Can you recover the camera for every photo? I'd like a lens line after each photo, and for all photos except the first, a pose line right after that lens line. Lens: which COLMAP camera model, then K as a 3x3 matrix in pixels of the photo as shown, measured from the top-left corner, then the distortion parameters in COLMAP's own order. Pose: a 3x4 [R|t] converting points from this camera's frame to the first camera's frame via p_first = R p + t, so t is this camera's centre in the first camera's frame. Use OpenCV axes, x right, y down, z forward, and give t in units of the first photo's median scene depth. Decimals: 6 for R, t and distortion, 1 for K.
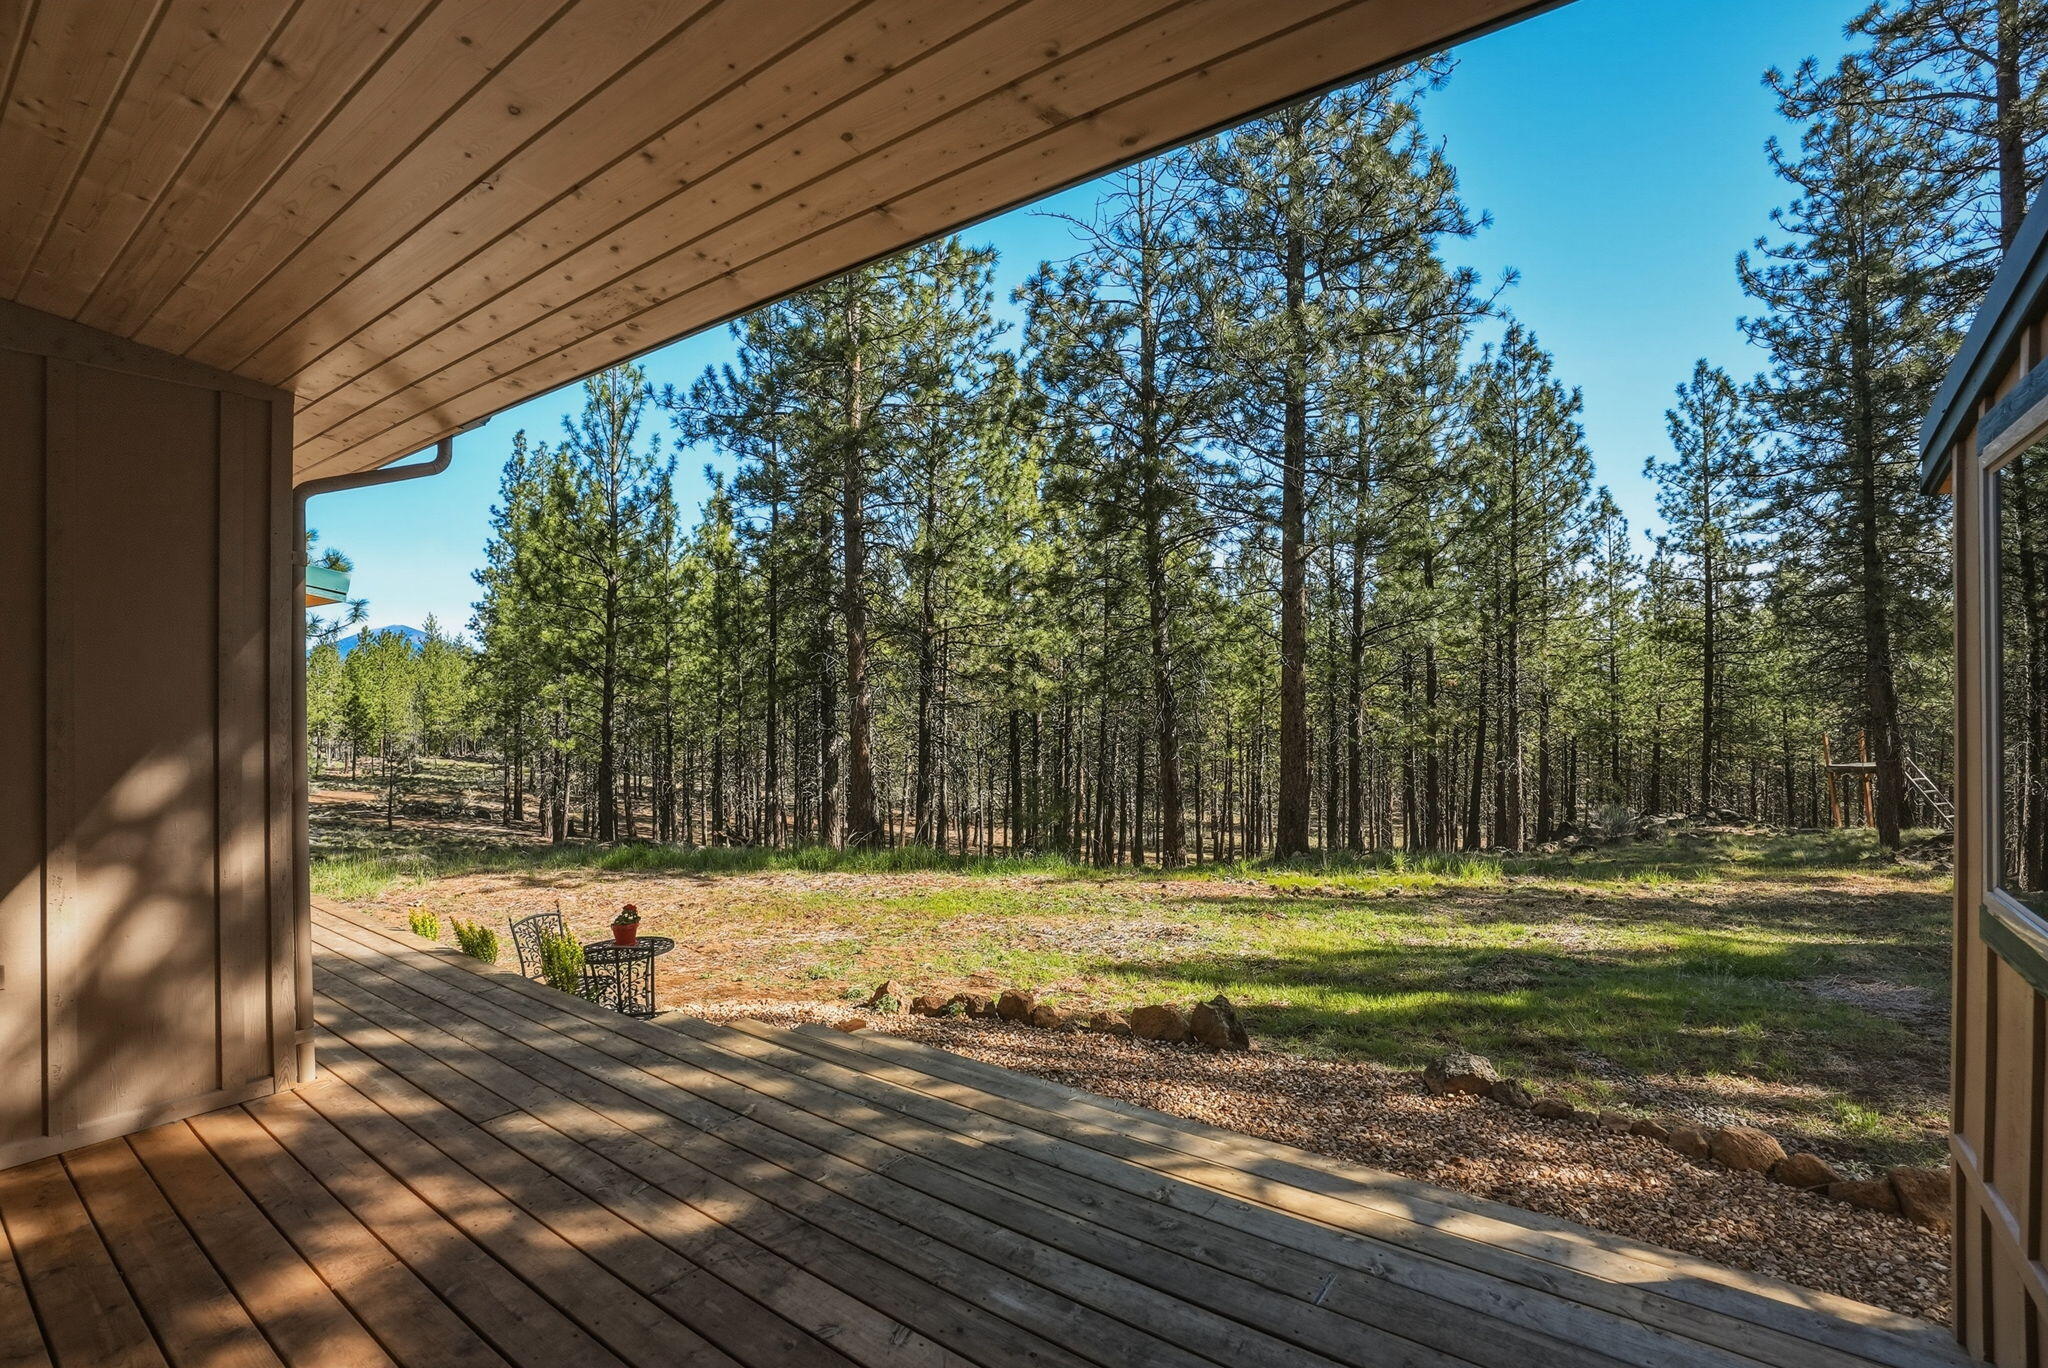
lens RADIAL K [[963.5, 0, 1024.0], [0, 963.5, 684.0], [0, 0, 1]] dist [-0.075771, 0.029817]
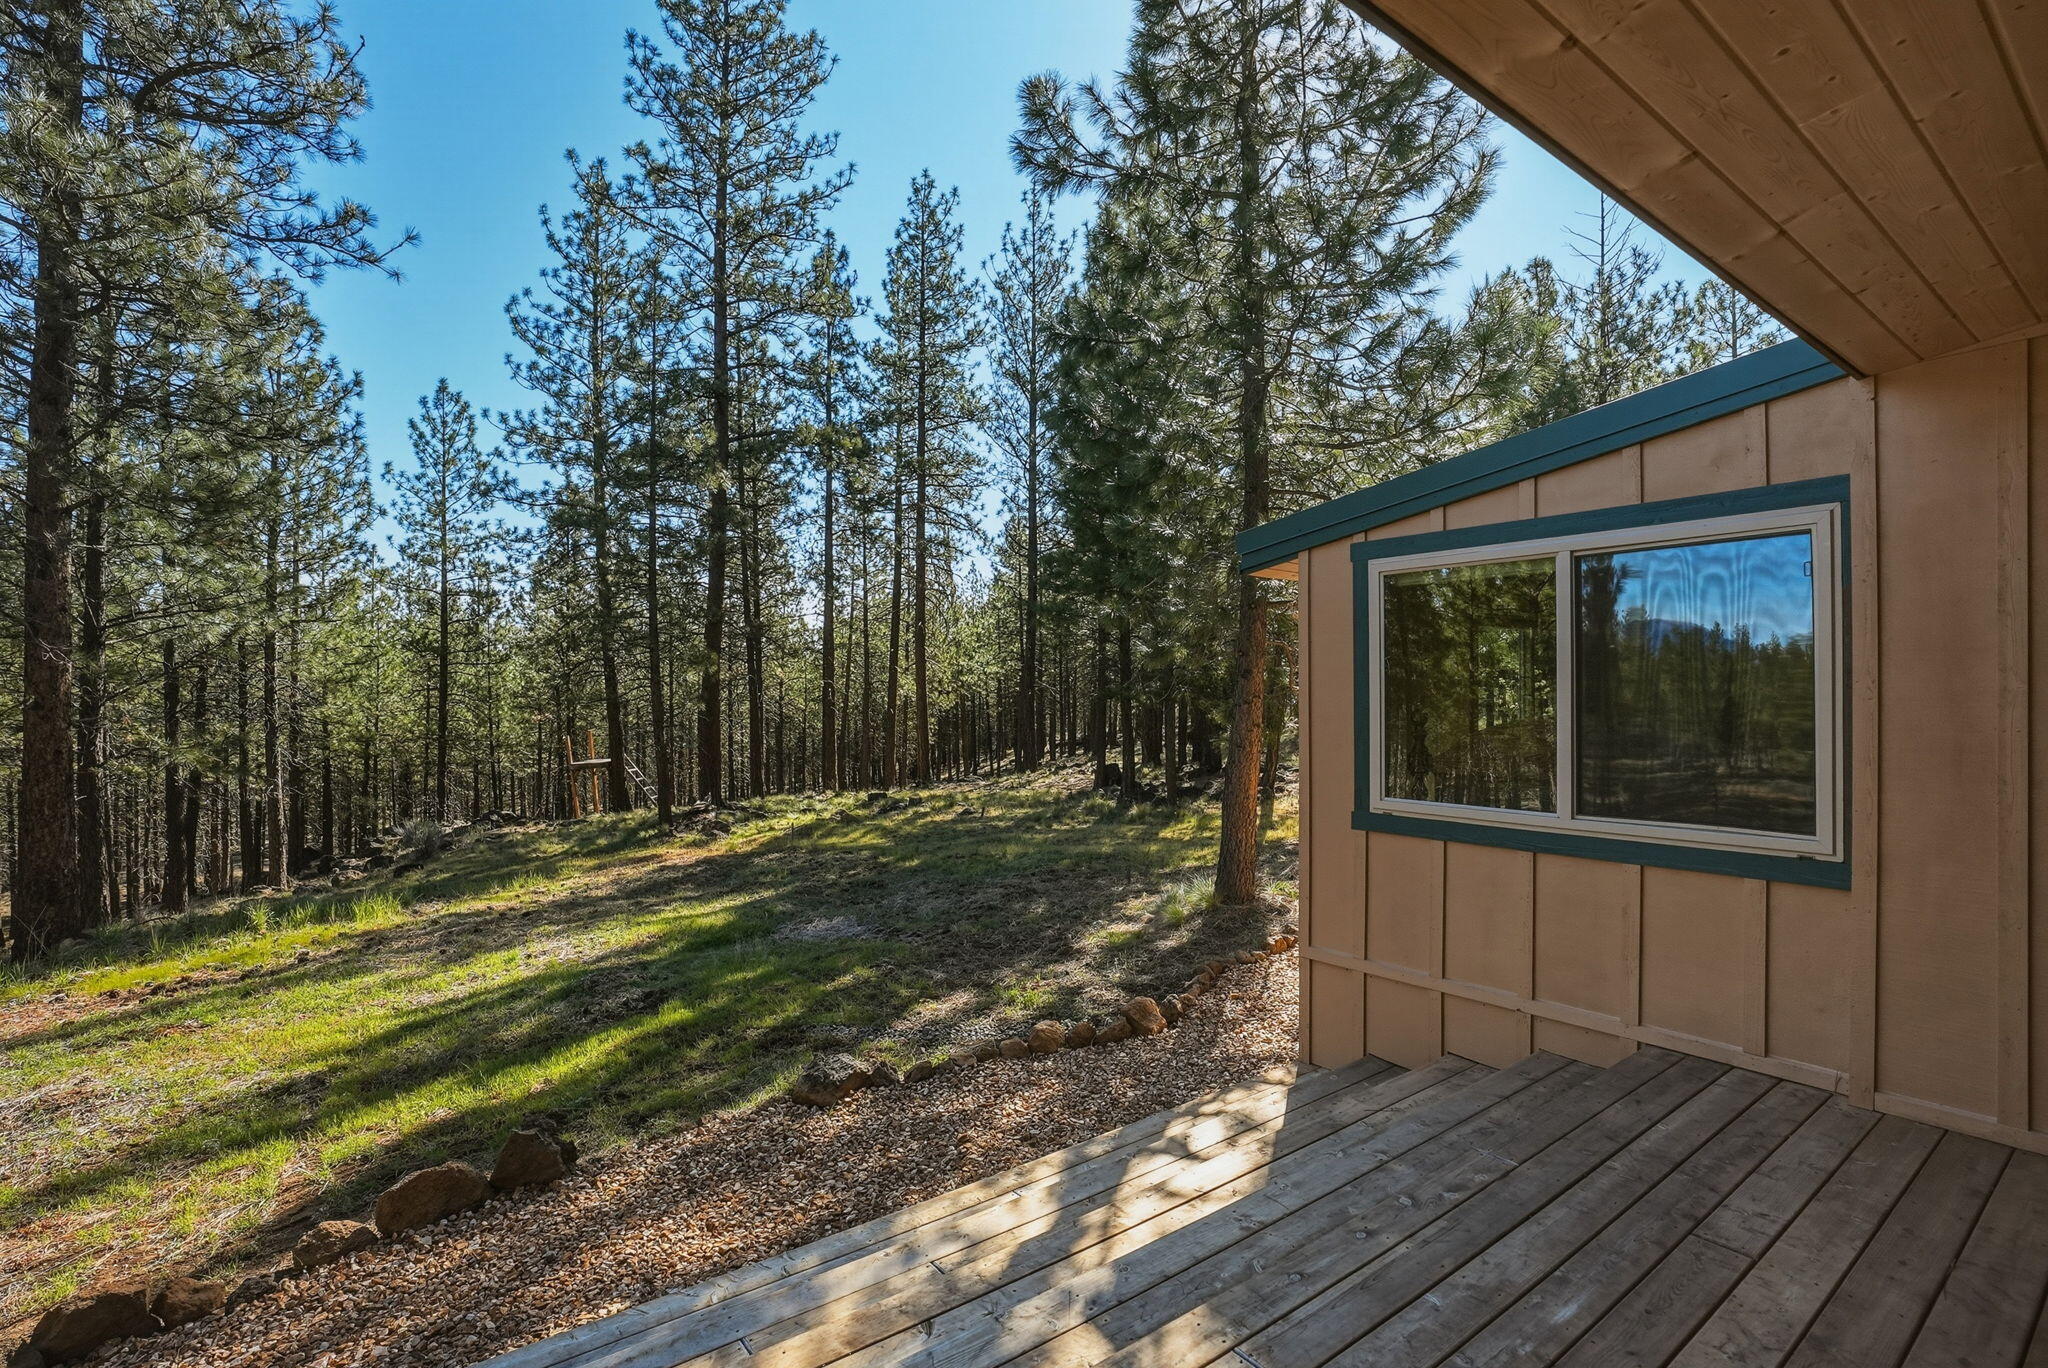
lens RADIAL K [[963.5, 0, 1024.0], [0, 963.5, 684.0], [0, 0, 1]] dist [-0.075771, 0.029817]
pose [[0.283828, 0.011136, 0.958811, -0.275787], [-0.000068, 0.999933, -0.011593, 0.005085], [-0.958875, 0.003225, 0.283809, 0.318887]]
